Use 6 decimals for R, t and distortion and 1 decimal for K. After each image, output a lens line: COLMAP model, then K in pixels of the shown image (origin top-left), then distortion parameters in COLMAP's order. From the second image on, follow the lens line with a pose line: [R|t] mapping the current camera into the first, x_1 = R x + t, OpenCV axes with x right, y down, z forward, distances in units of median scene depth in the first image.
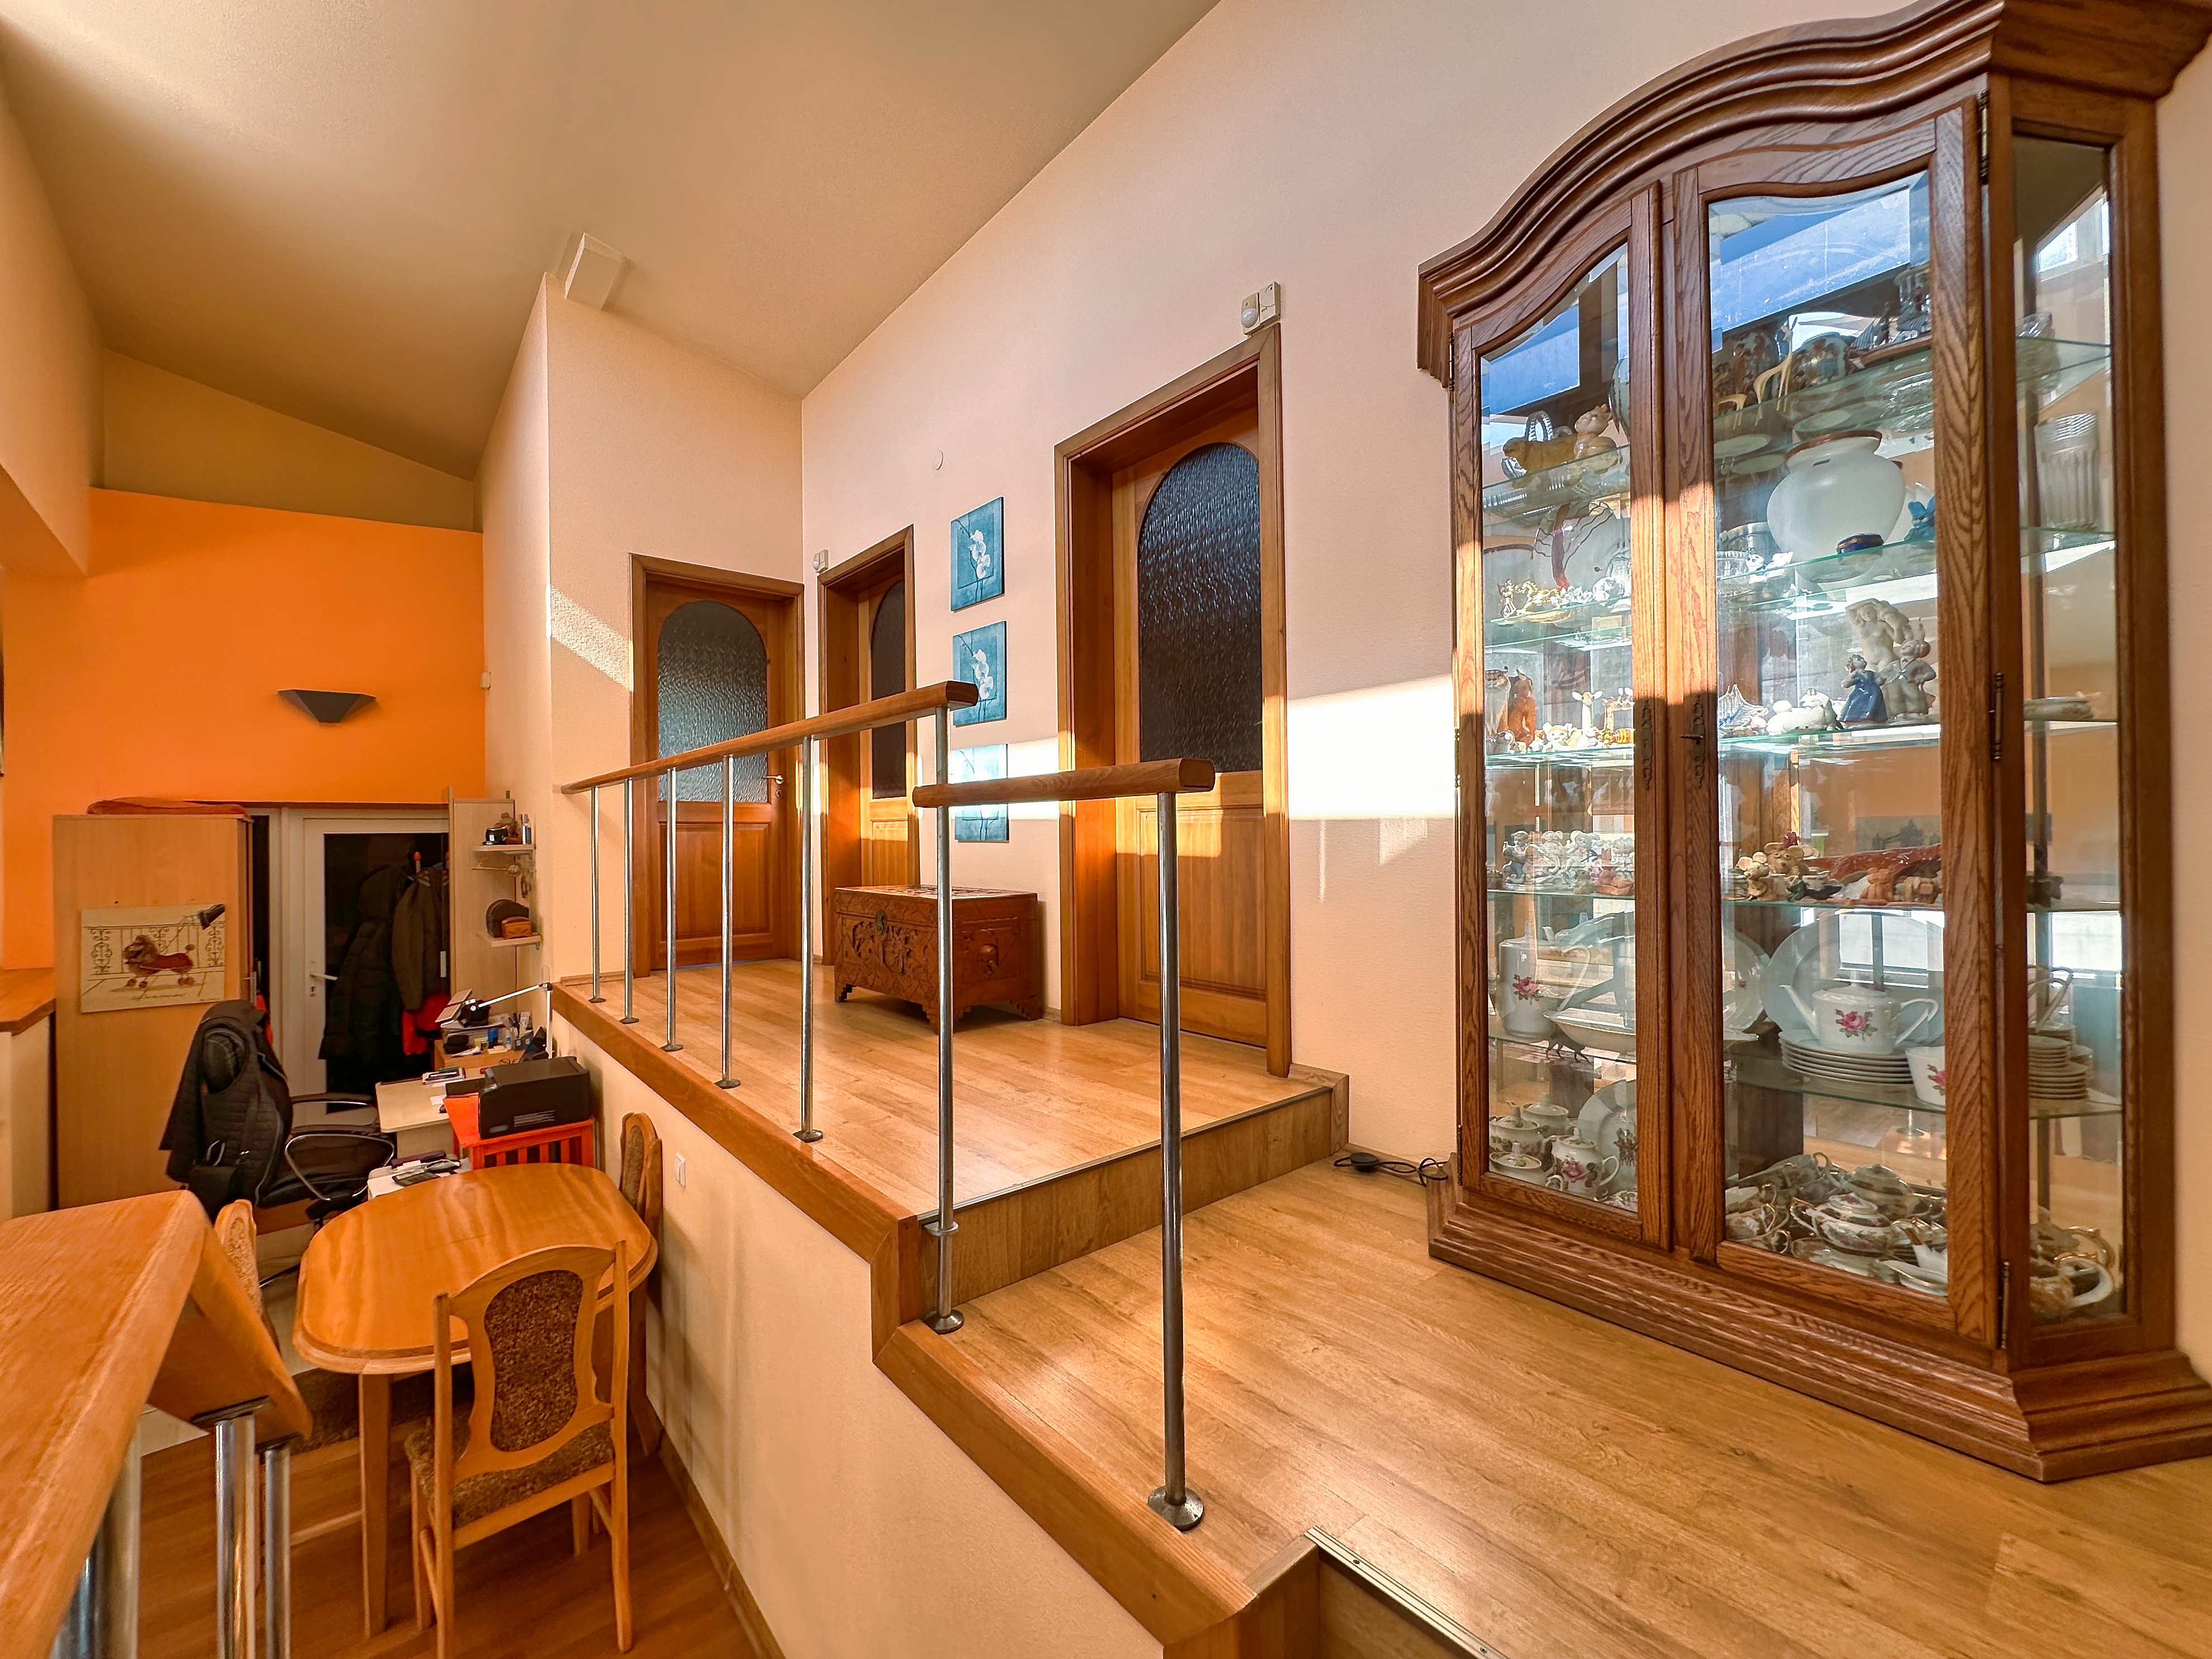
lens RADIAL K [[898.7, 0, 1113.9], [0, 898.7, 839.4], [0, 0, 1]] dist [0.000867, 0.000013]
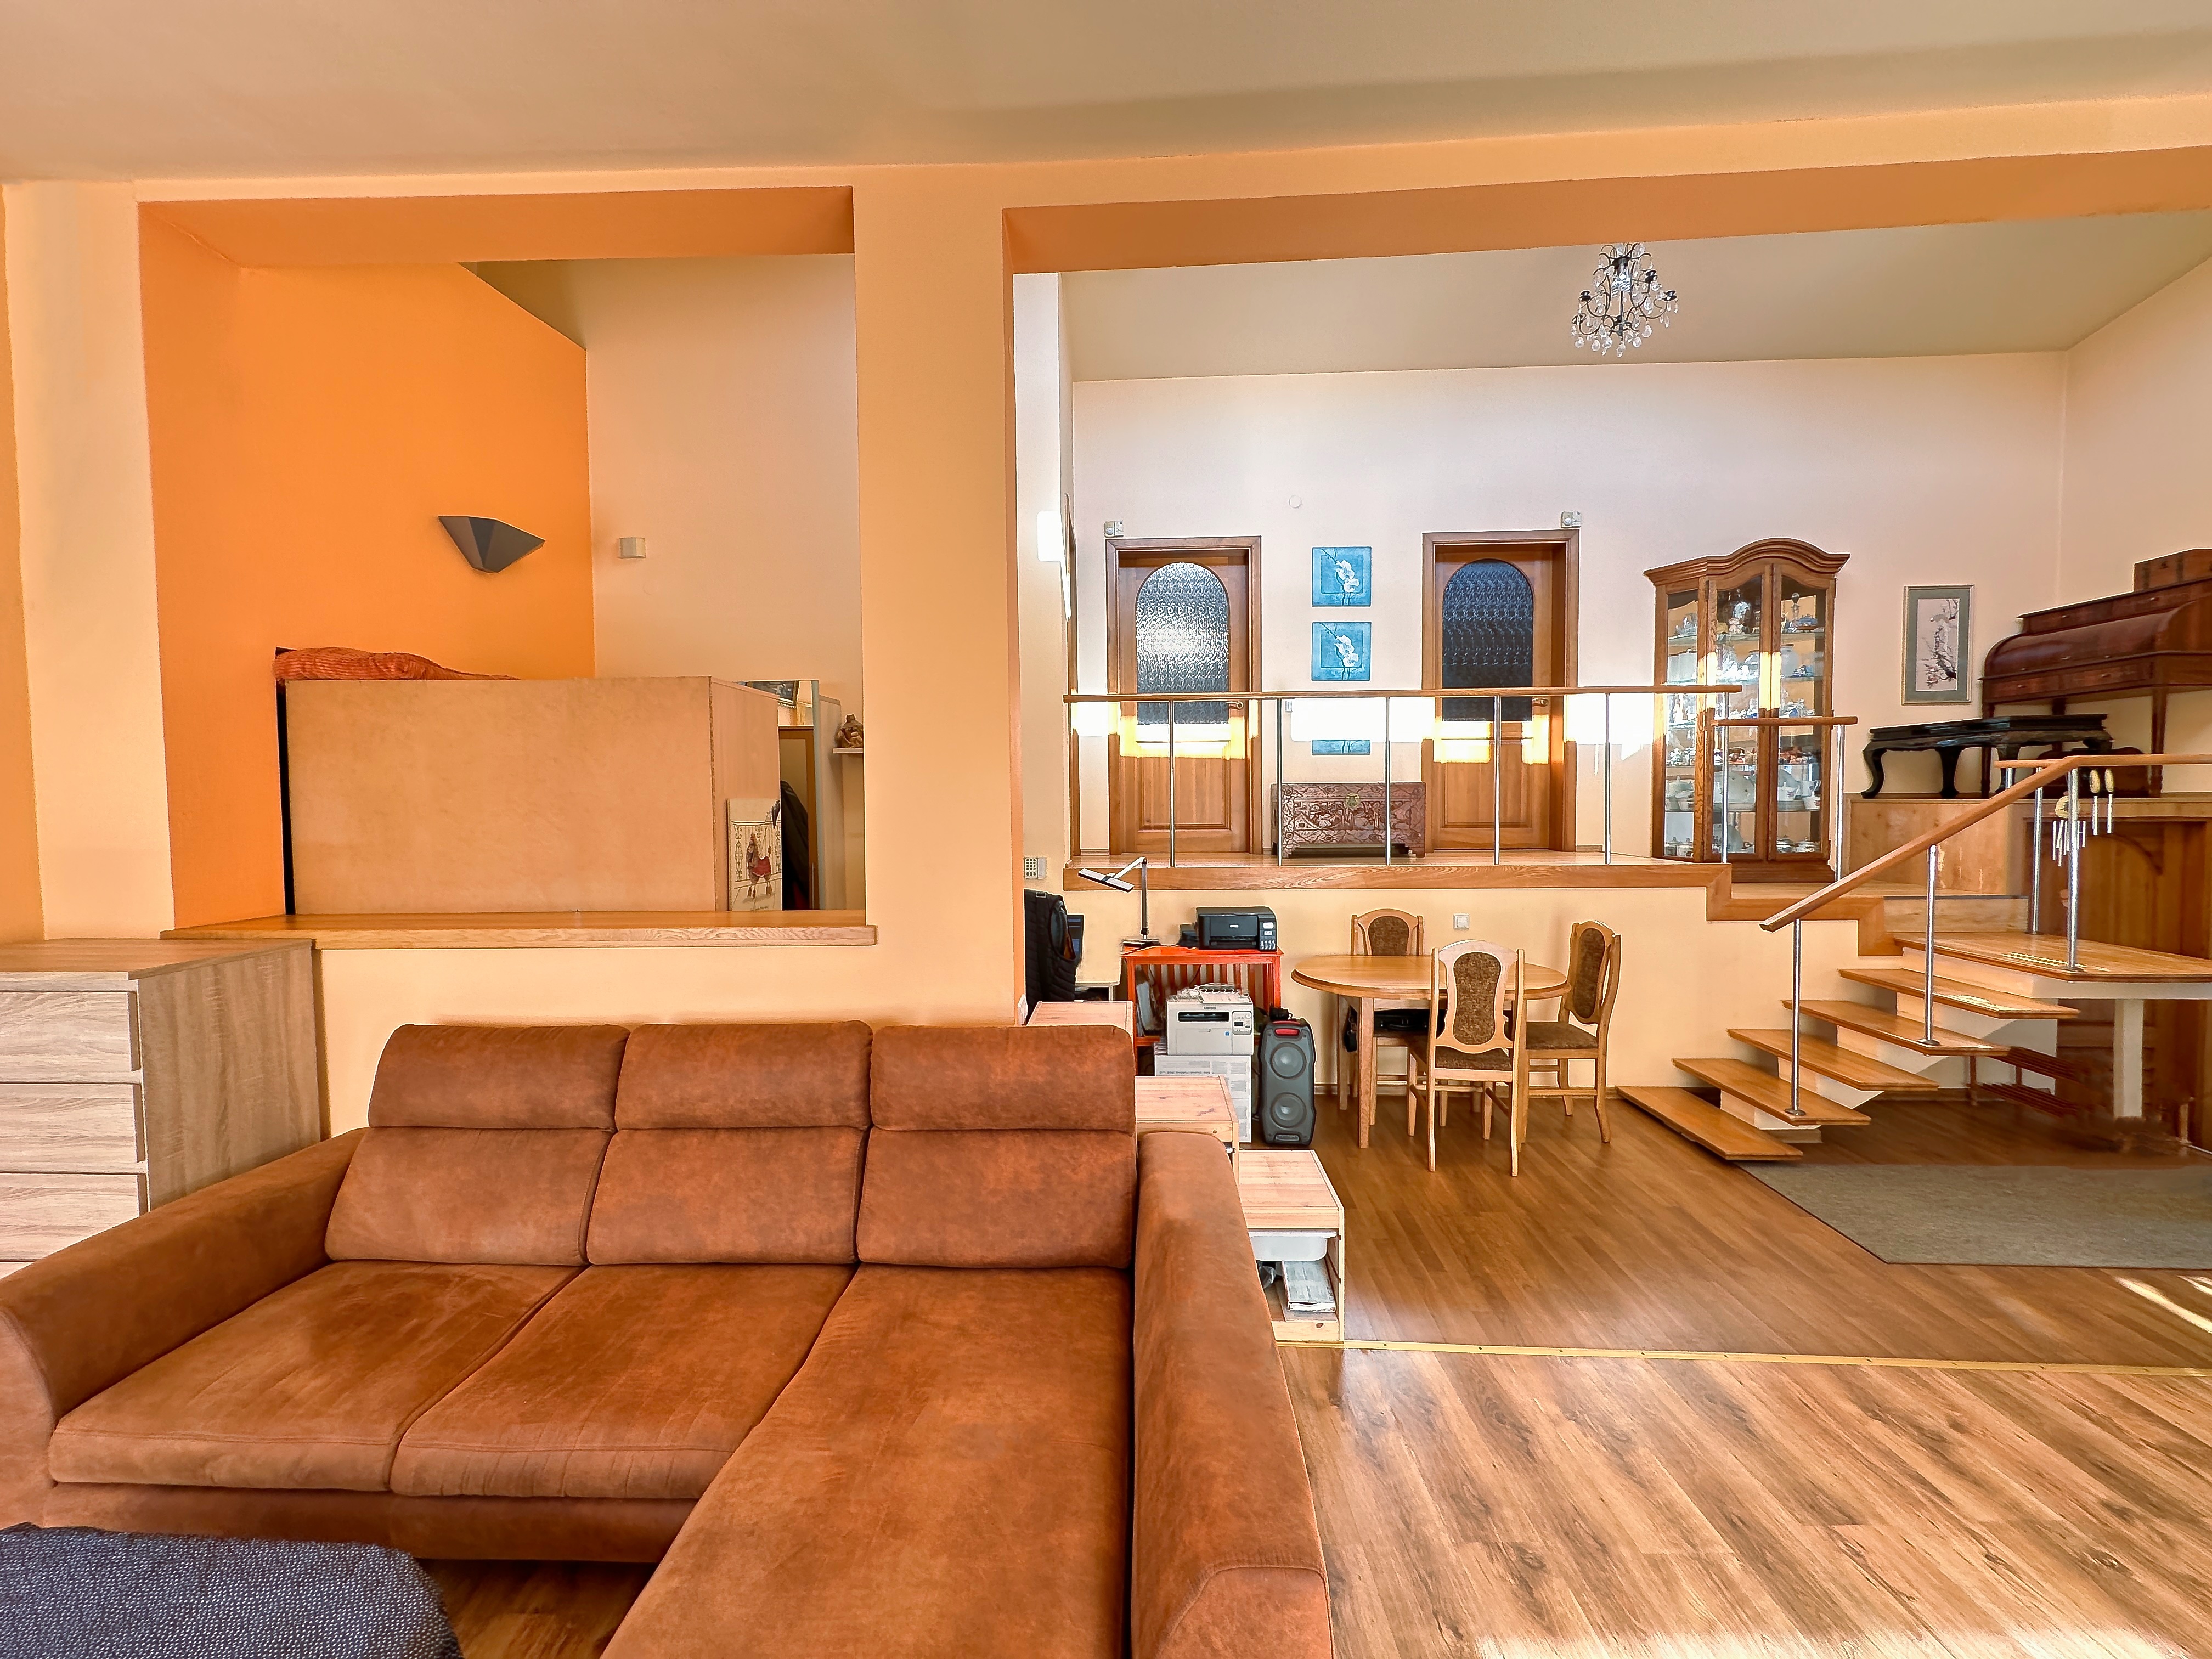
lens RADIAL K [[898.8, 0, 1098.2], [0, 898.8, 824.8], [0, 0, 1]] dist [0.000867, 0.000013]
pose [[0.698018, -0.015236, 0.715918, -1.621640], [-0.007219, 0.999573, 0.028311, 0.086117], [-0.716044, -0.024930, 0.697610, 0.184081]]
